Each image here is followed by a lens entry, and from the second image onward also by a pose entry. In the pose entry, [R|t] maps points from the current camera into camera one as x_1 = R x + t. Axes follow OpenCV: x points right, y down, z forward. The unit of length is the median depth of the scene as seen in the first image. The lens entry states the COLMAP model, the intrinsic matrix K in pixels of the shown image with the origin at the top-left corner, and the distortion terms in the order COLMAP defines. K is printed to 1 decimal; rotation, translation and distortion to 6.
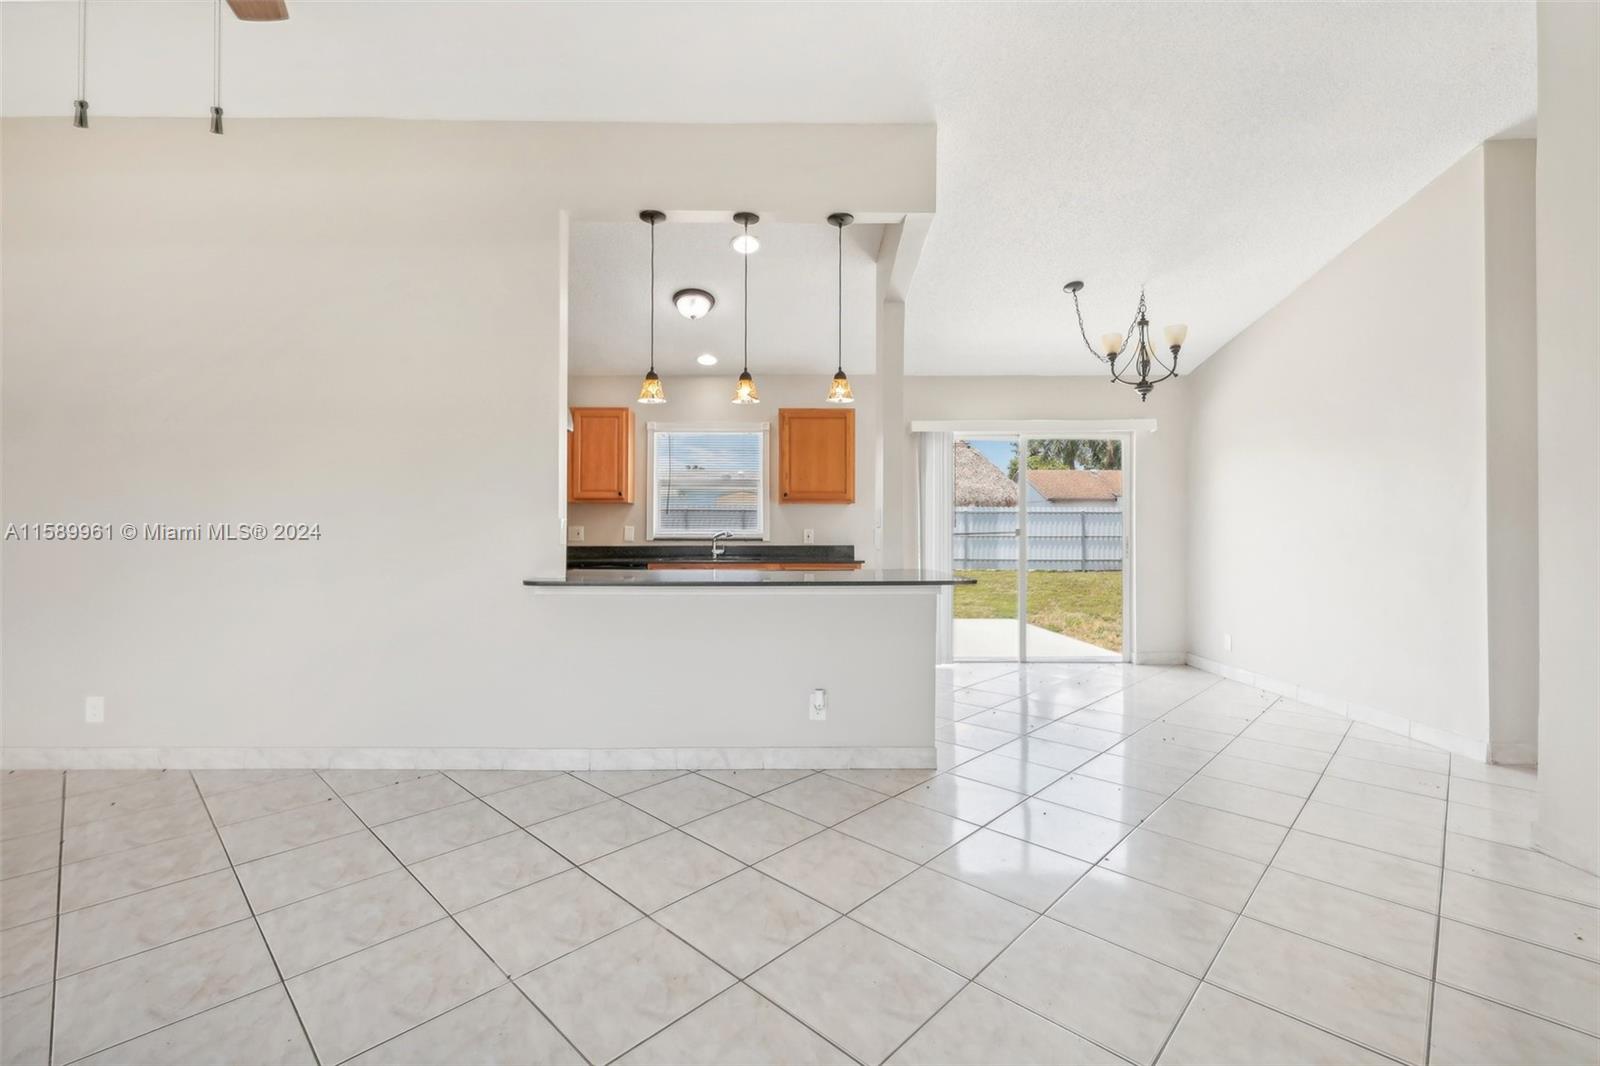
lens RADIAL K [[691.0, 0, 798.0], [0, 691.0, 521.4], [0, 0, 1]] dist [-0.001010, 0.000170]
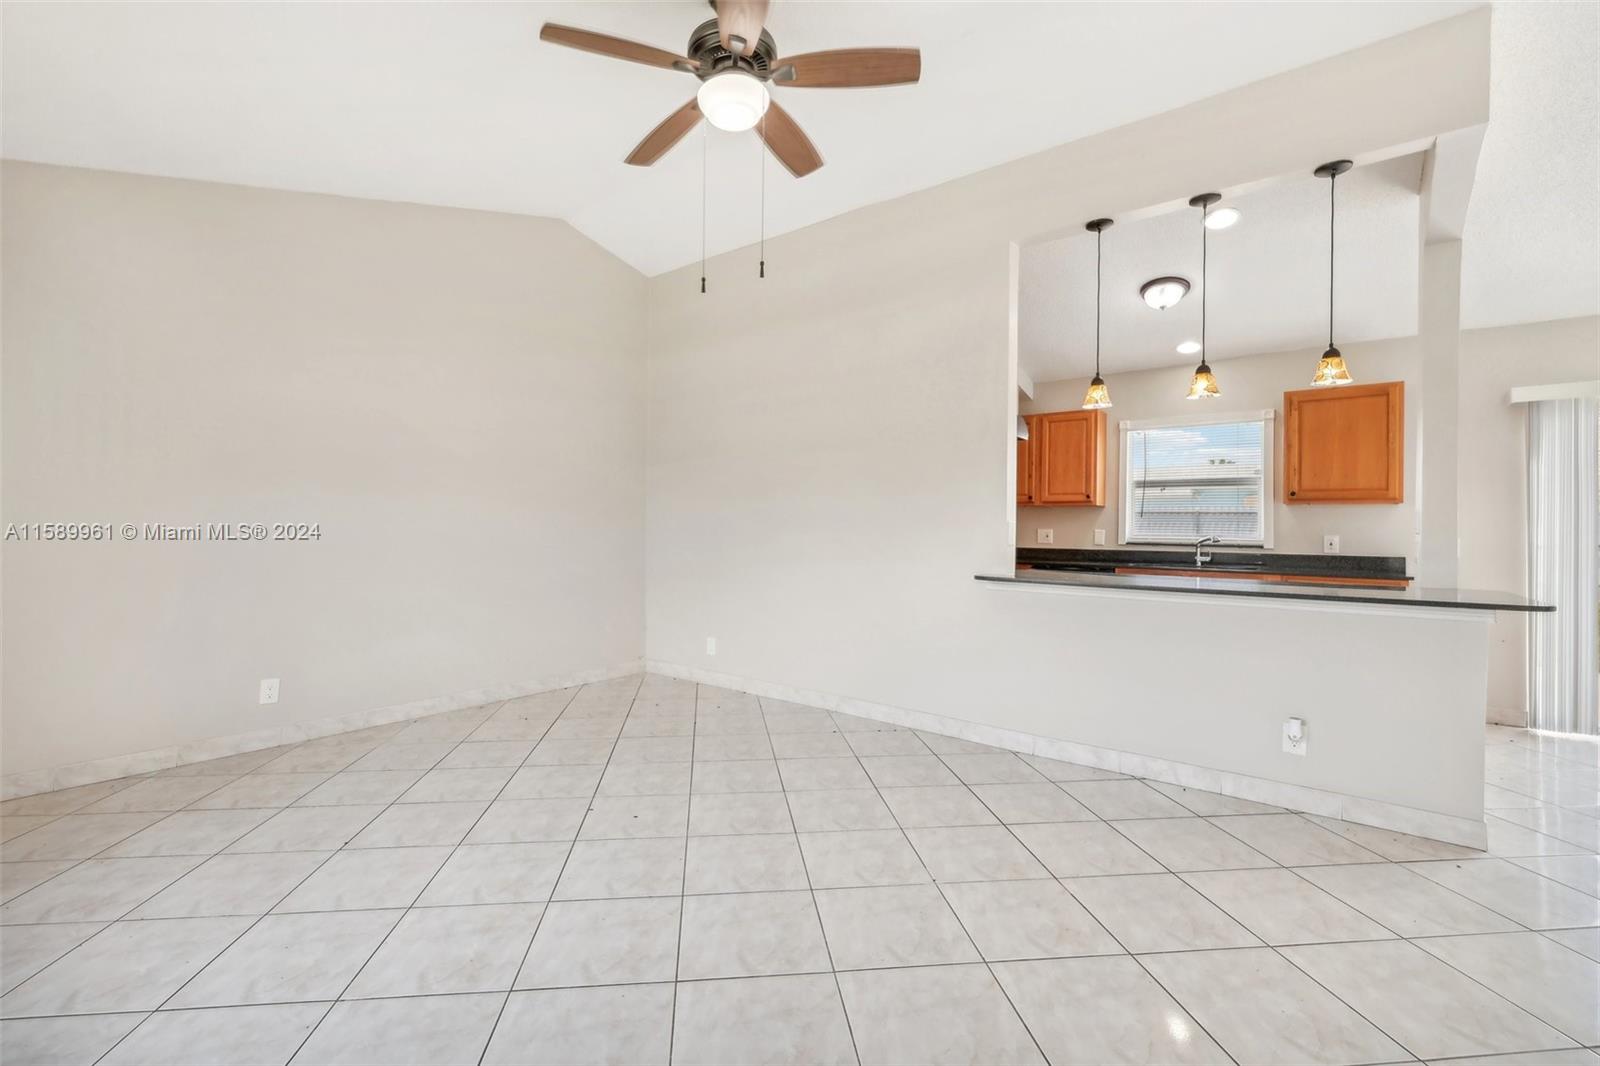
lens RADIAL K [[691.0, 0, 796.5], [0, 691.0, 523.8], [0, 0, 1]] dist [-0.001010, 0.000170]
pose [[0.779344, 0.006461, -0.626563, 0.080594], [-0.007047, 0.999974, 0.001546, 0.001335], [0.626557, 0.003211, 0.779369, -0.069765]]
